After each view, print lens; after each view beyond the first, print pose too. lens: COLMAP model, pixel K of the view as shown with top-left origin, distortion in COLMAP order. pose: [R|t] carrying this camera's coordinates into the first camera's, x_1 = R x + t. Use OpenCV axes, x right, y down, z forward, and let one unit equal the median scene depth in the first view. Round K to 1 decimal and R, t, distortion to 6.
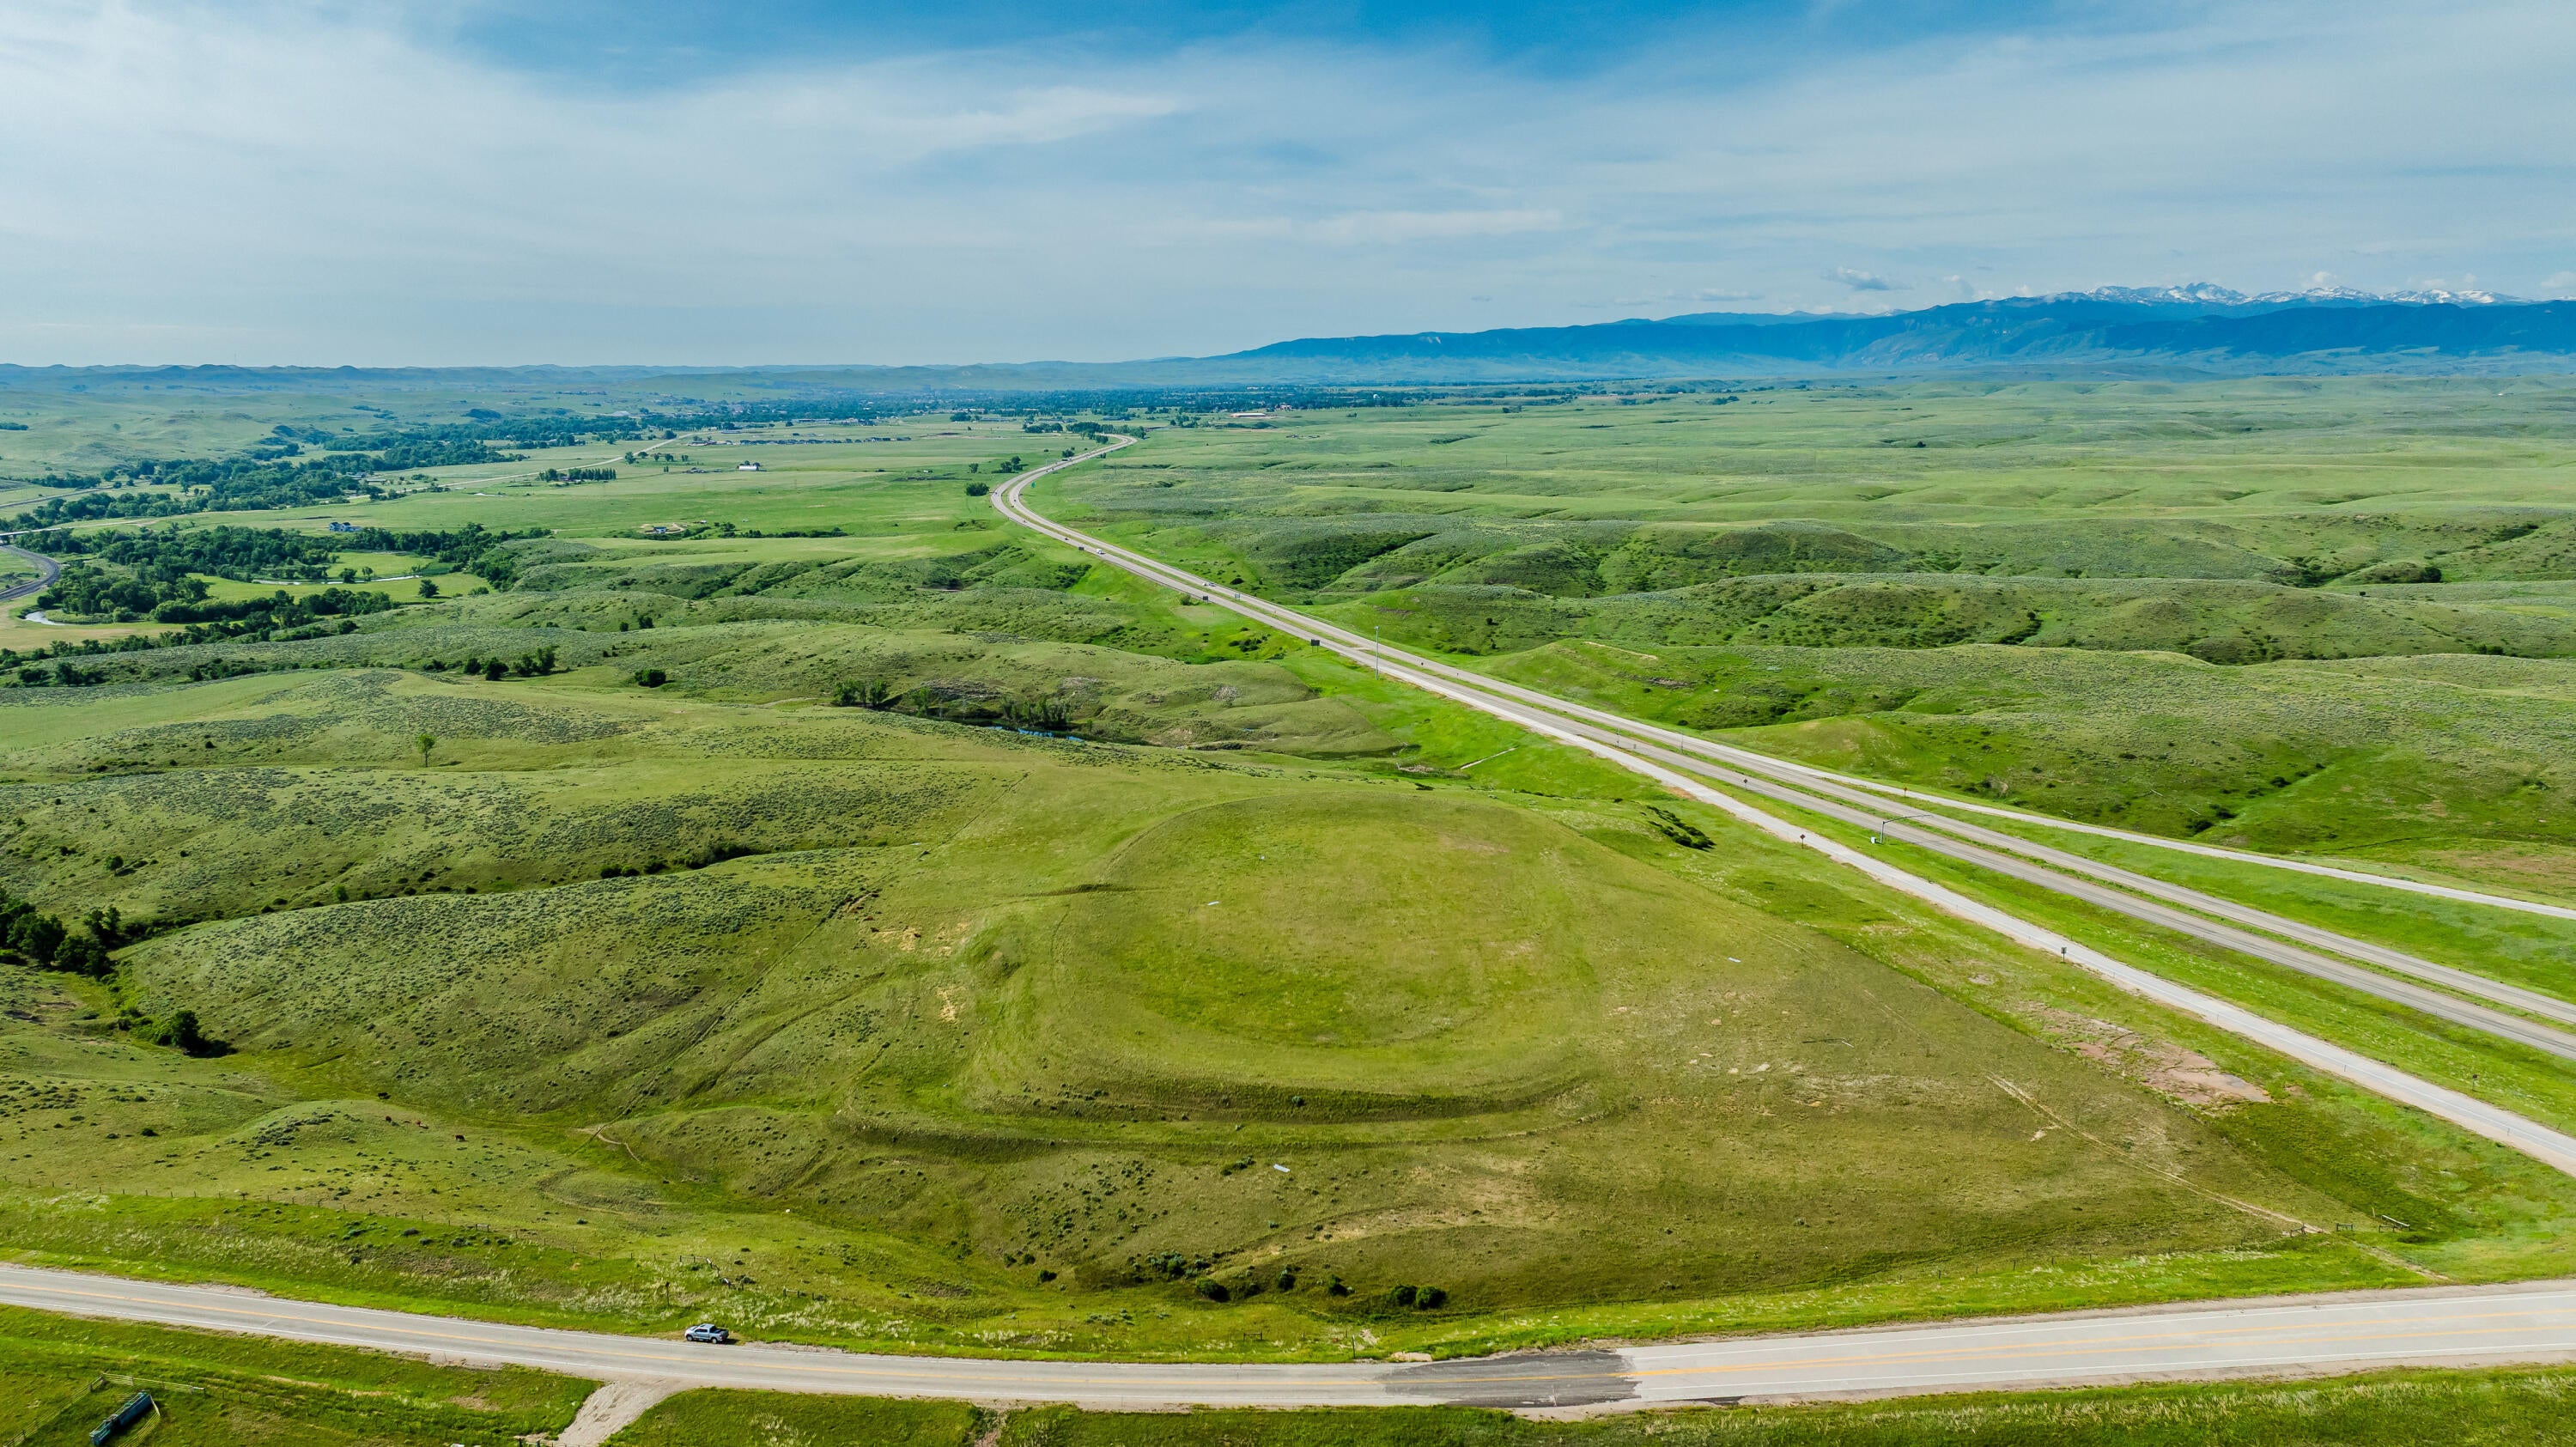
lens RADIAL K [[1923.4, 0, 1262.5], [0, 1923.4, 717.6], [0, 0, 1]] dist [-0.017471, -0.000287]
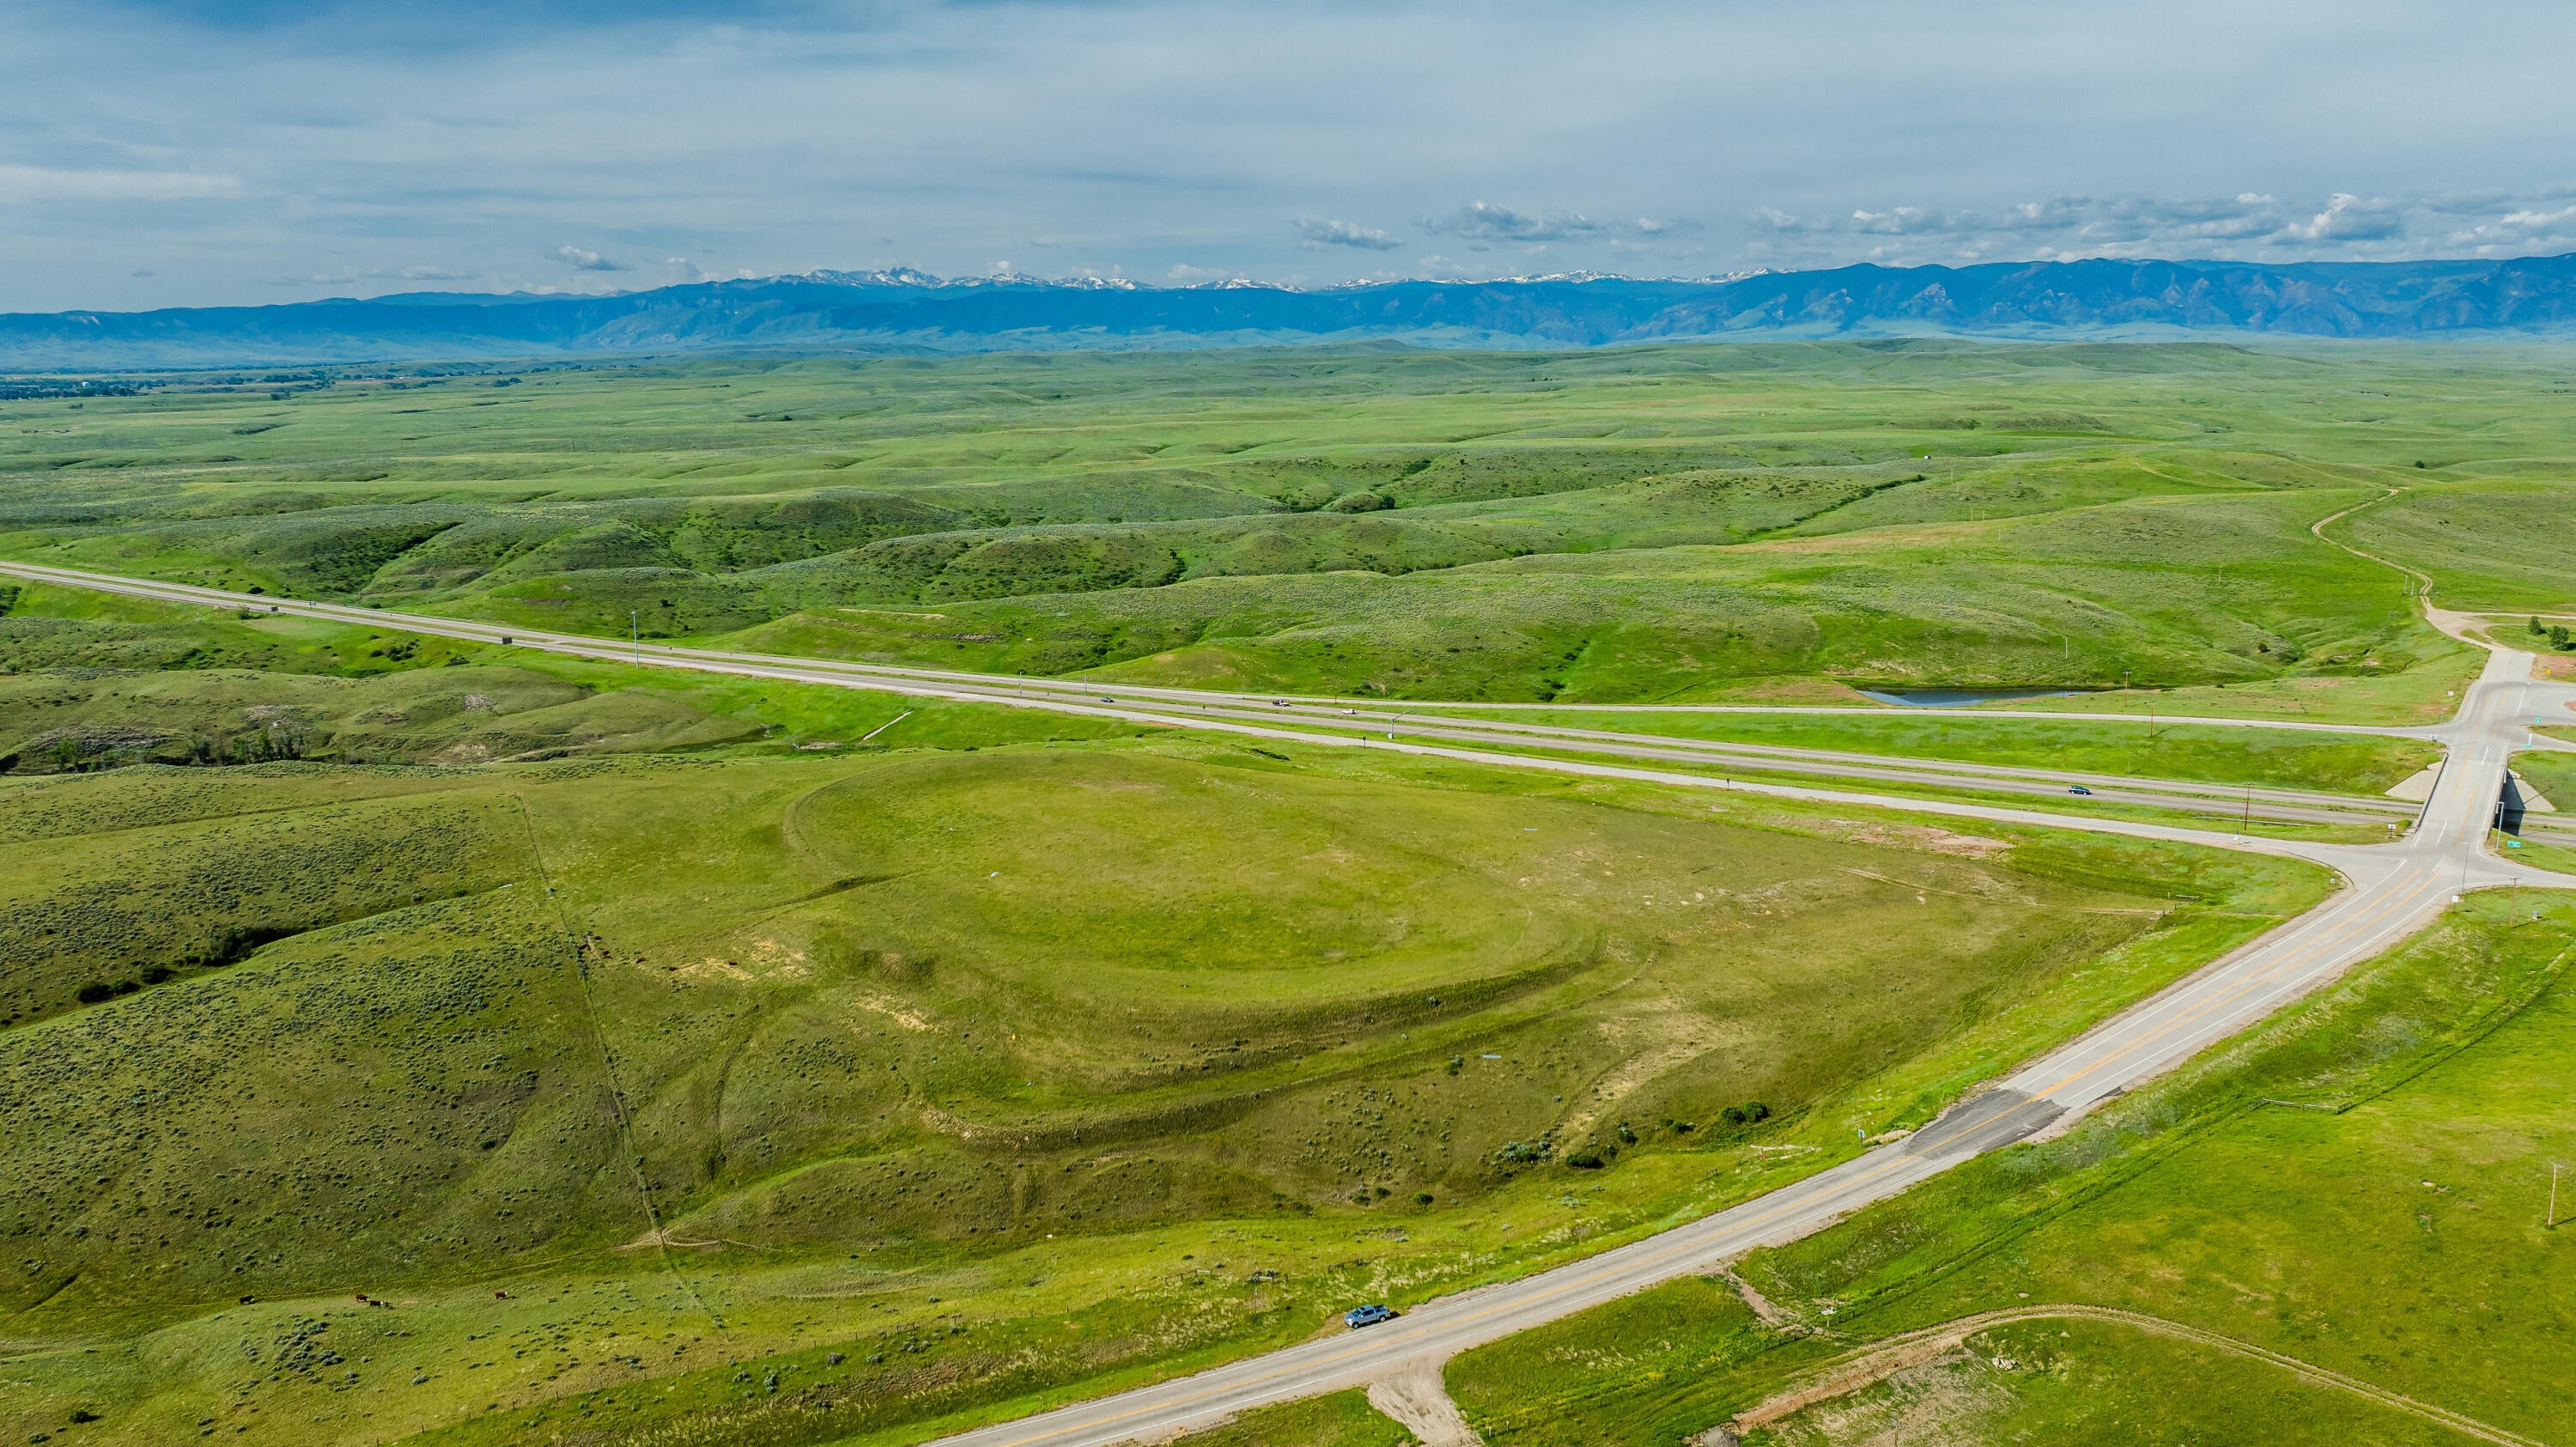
lens RADIAL K [[1923.4, 0, 1262.5], [0, 1923.4, 717.6], [0, 0, 1]] dist [-0.017471, -0.000287]
pose [[0.792480, -0.118503, 0.598274, -0.173190], [0.113371, 0.992468, 0.046411, -0.003617], [-0.599268, 0.031047, 0.799946, 0.054859]]
